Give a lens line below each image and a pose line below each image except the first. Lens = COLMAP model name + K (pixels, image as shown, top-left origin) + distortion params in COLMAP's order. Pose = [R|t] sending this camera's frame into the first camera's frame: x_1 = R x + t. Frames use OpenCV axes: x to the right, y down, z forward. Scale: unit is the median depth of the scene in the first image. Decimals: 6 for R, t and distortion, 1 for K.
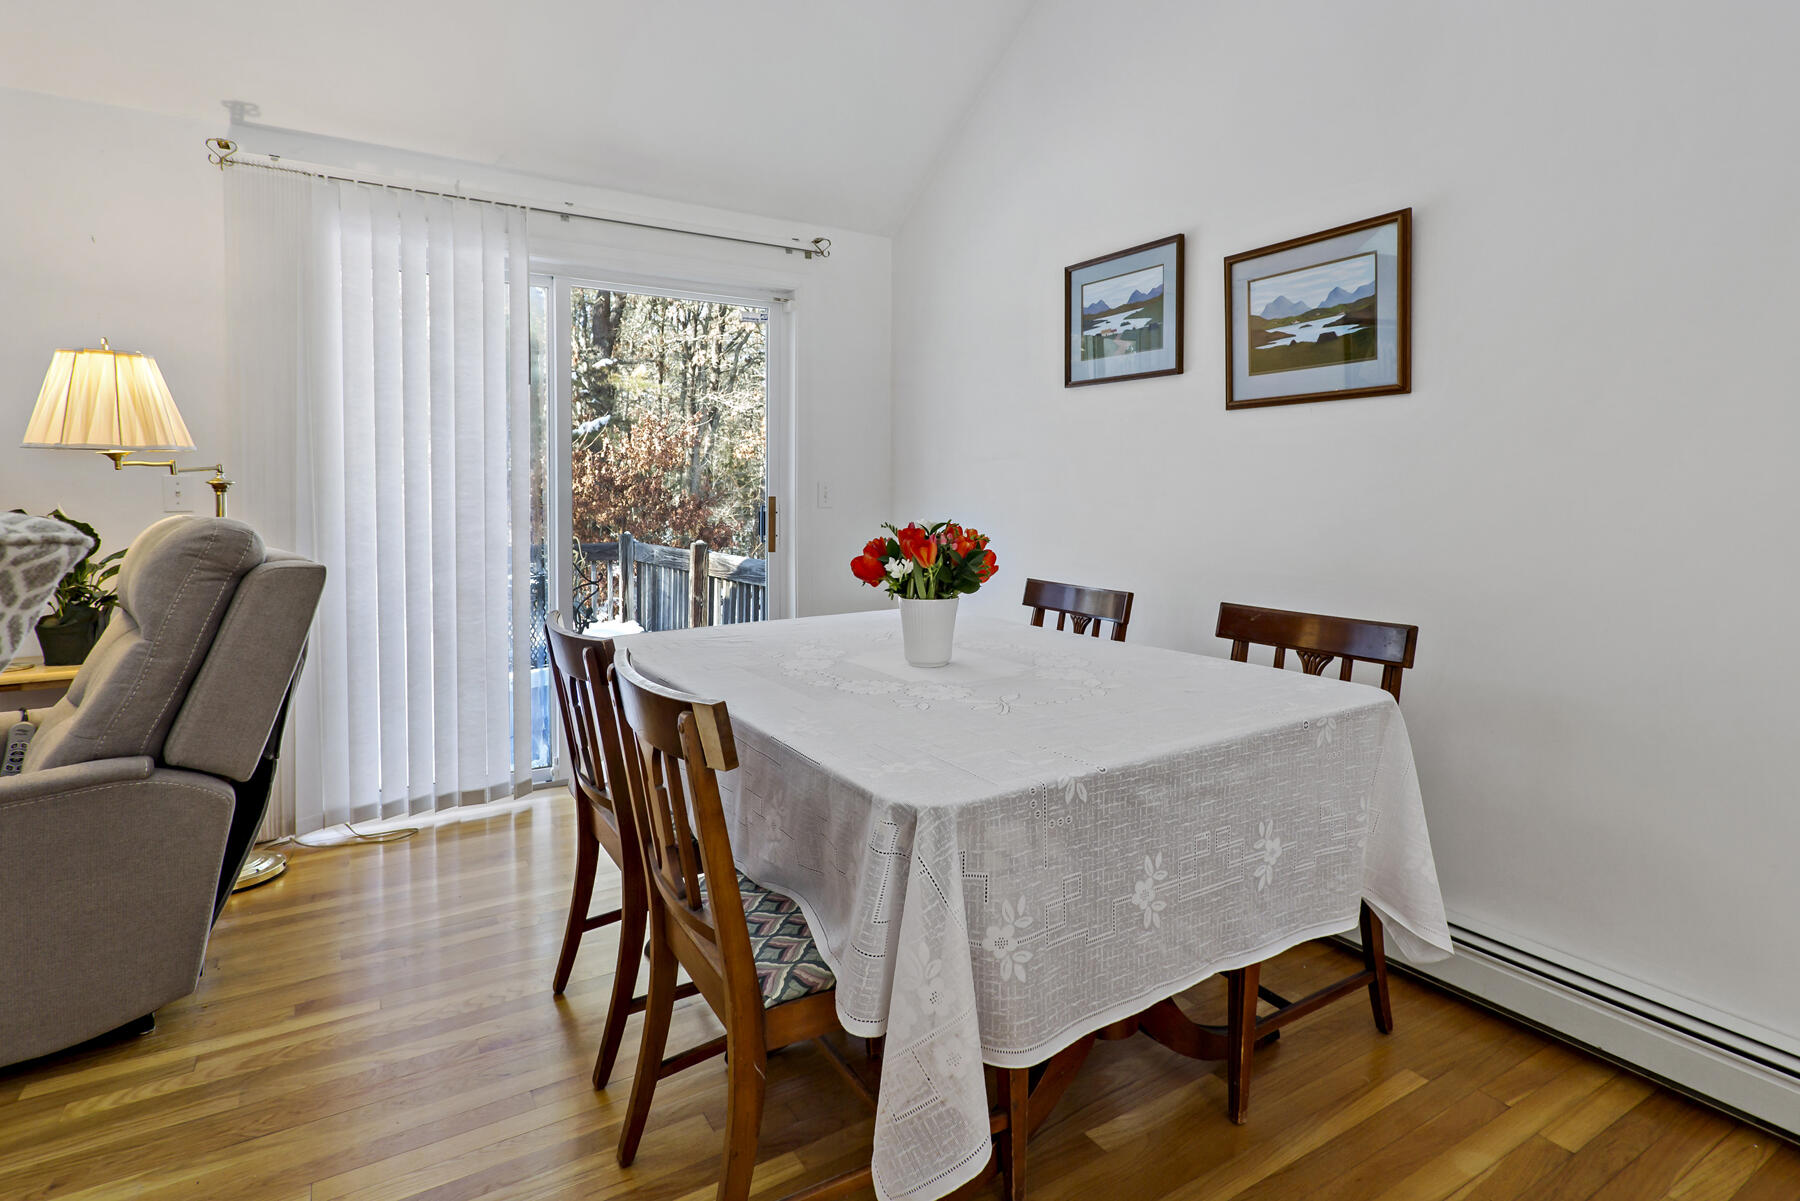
lens RADIAL K [[959.6, 0, 929.0], [0, 959.6, 501.1], [0, 0, 1]] dist [0.036737, 0.001648]
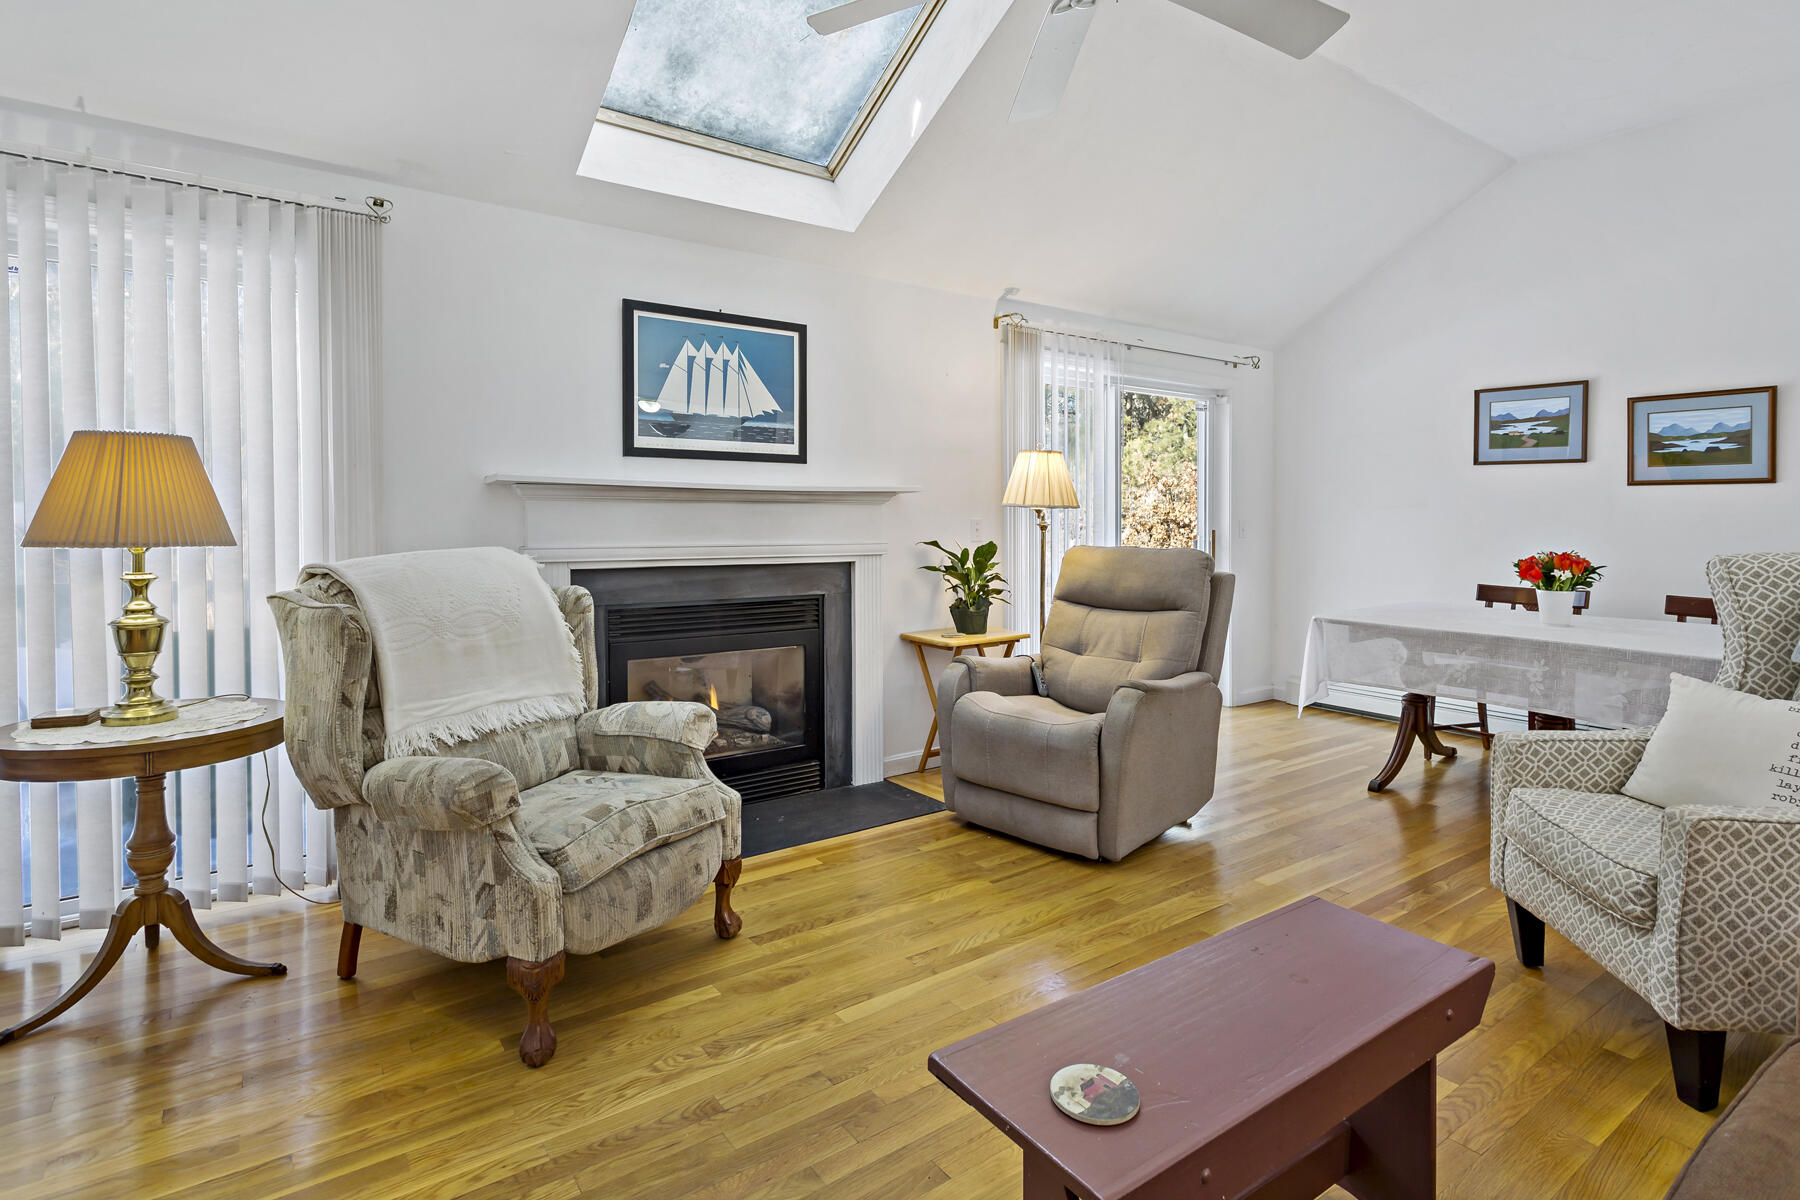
lens RADIAL K [[899.9, 0, 924.1], [0, 899.9, 519.2], [0, 0, 1]] dist [0.001783, 0.000046]
pose [[0.997005, 0.004548, 0.077199, -1.120968], [-0.004390, 0.999988, -0.002218, -0.026054], [-0.077208, 0.001873, 0.997013, -0.536658]]
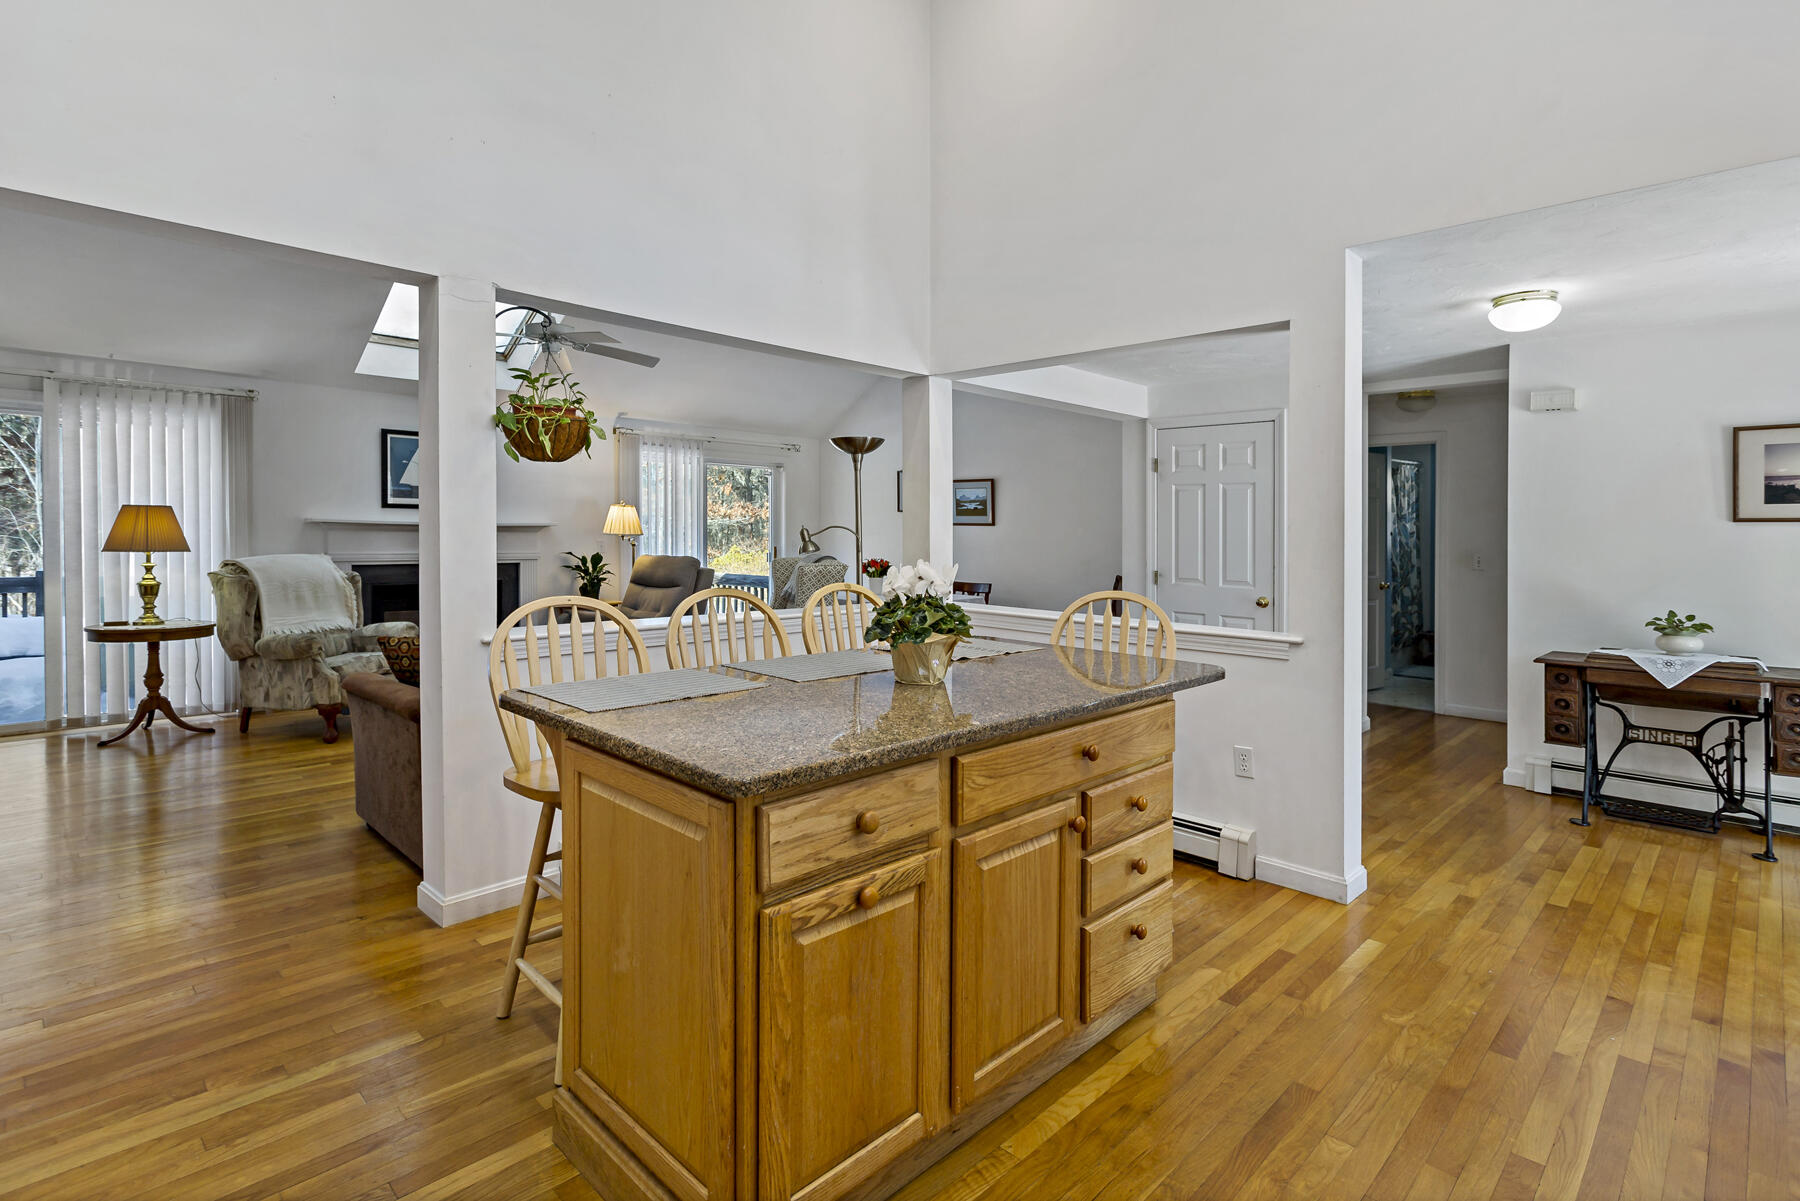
lens RADIAL K [[866.7, 0, 896.5], [0, 866.7, 542.1], [0, 0, 1]] dist [0.006145, 0.001620]
pose [[0.972079, 0.010409, 0.234425, -0.602063], [-0.011965, 0.999915, 0.005217, -0.051520], [-0.234350, -0.007877, 0.972120, -1.972261]]
